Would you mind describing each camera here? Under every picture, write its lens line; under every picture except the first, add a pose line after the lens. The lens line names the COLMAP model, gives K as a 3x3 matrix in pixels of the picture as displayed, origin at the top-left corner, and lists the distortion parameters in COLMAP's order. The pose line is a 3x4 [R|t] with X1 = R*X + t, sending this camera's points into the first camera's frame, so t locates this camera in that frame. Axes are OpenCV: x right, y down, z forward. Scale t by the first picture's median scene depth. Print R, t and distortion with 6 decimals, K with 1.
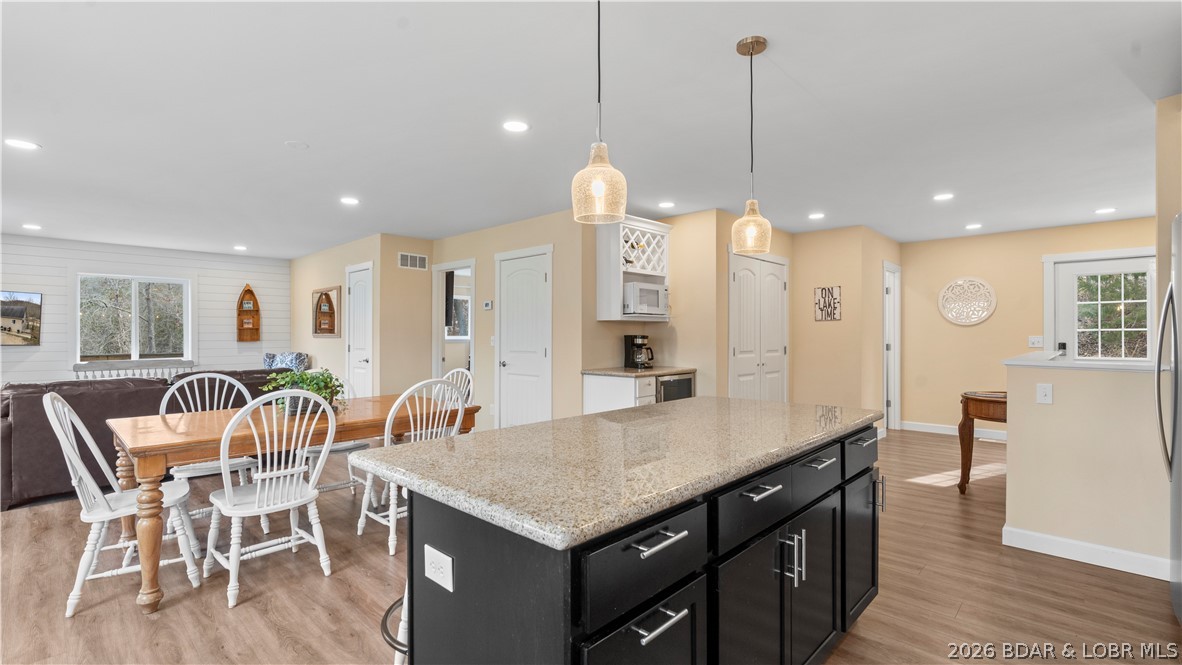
lens RADIAL K [[529.4, 0, 591.7], [0, 529.4, 337.1], [0, 0, 1]] dist [-0.011373, 0.001653]
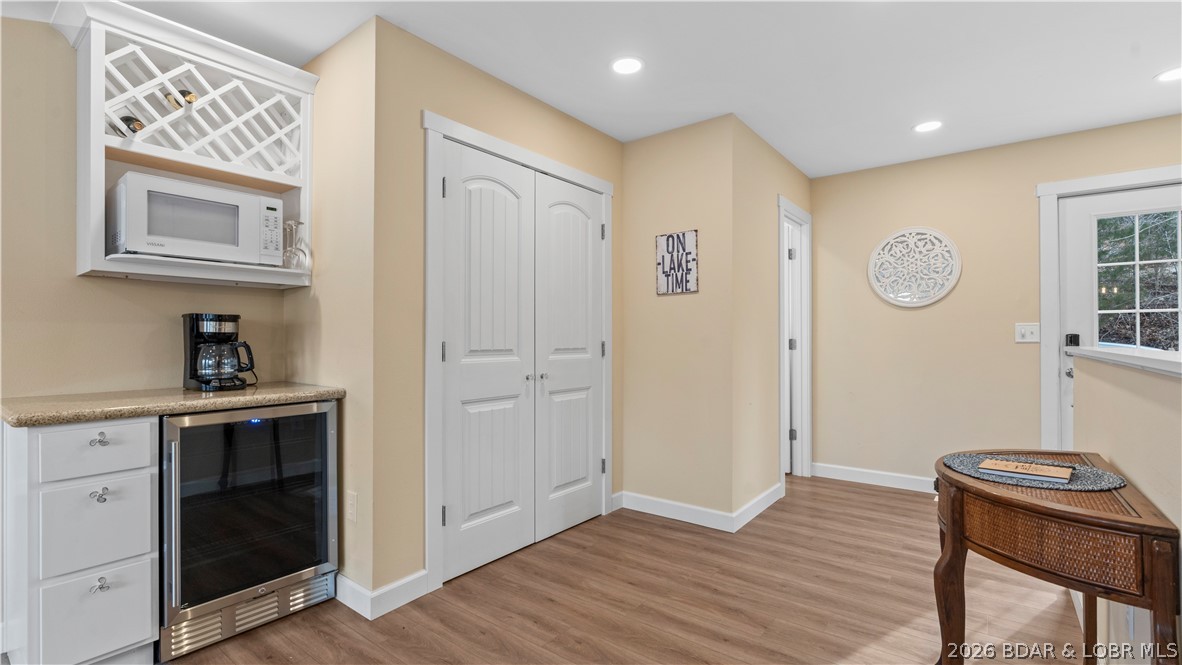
lens RADIAL K [[529.4, 0, 591.7], [0, 529.4, 337.1], [0, 0, 1]] dist [-0.011373, 0.001653]
pose [[0.994713, -0.000455, 0.102693, 0.304266], [0.000824, 0.999993, -0.003554, 0.014785], [-0.102691, 0.003620, 0.994707, 0.468431]]
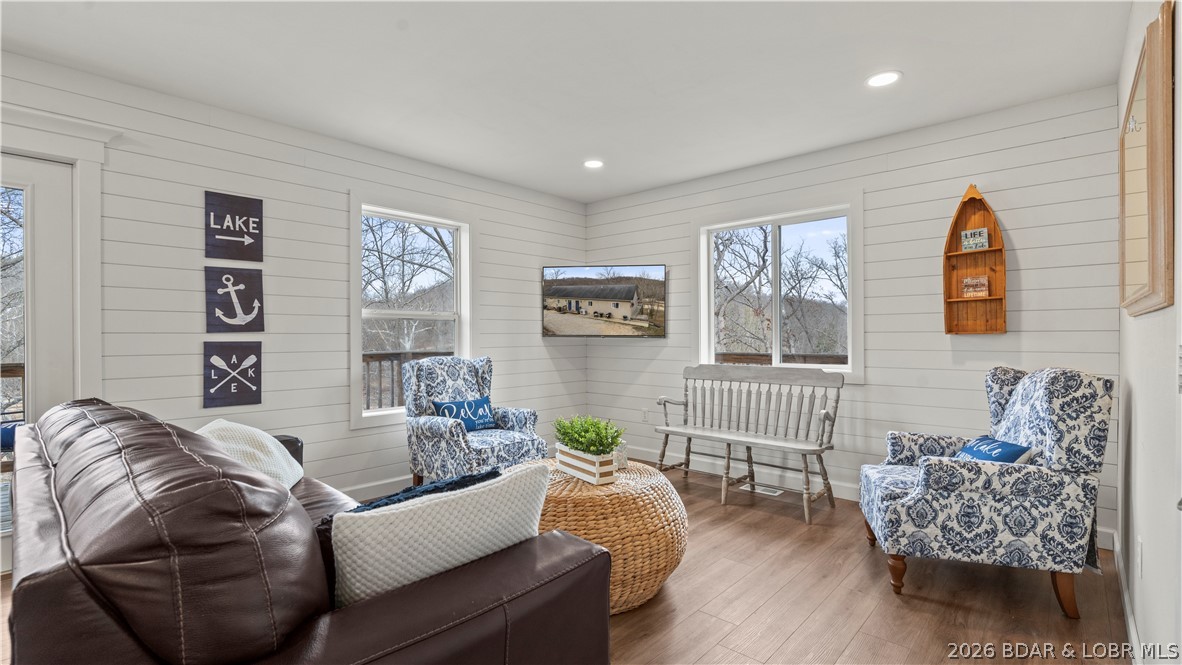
lens RADIAL K [[529.4, 0, 591.7], [0, 529.4, 337.1], [0, 0, 1]] dist [-0.011373, 0.001653]
pose [[0.026899, 0.006953, -0.999614, -0.376061], [-0.000016, 0.999976, 0.006955, 0.011001], [0.999638, -0.000171, 0.026899, 0.966697]]
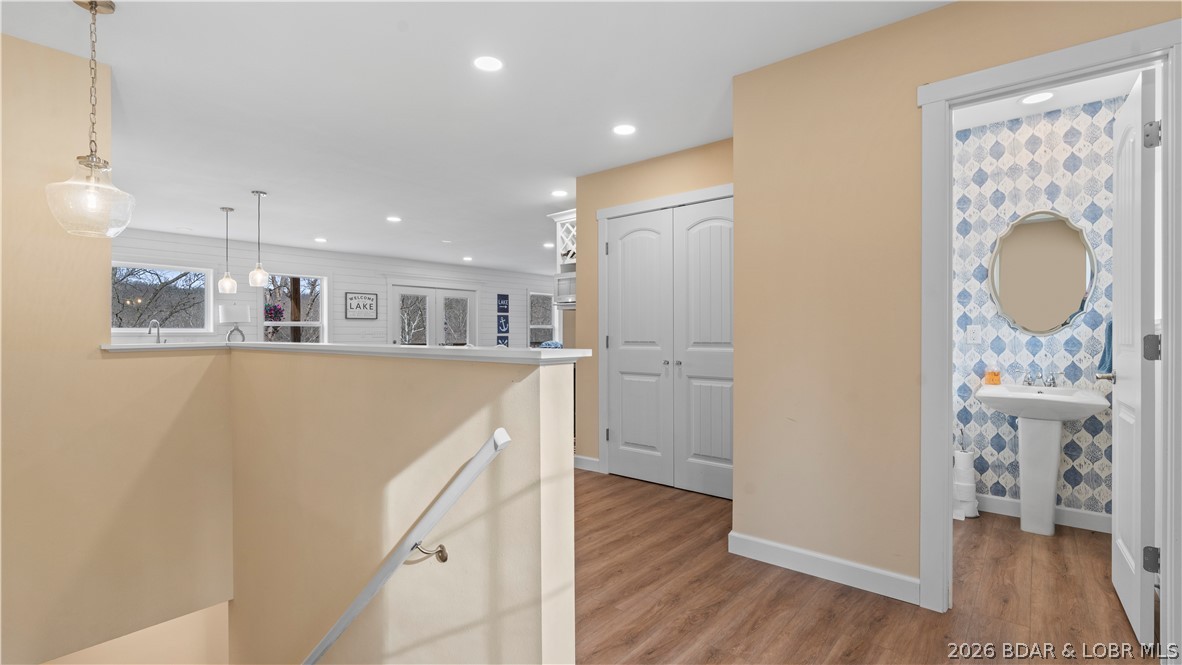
lens RADIAL K [[517.4, 0, 589.9], [0, 517.4, 337.0], [0, 0, 1]] dist [0.001685, 0.000371]
pose [[0.070112, 0.004839, -0.997527, 0.913262], [0.001666, 0.999986, 0.004968, 0.014696], [0.997538, -0.002010, 0.070103, 0.803414]]
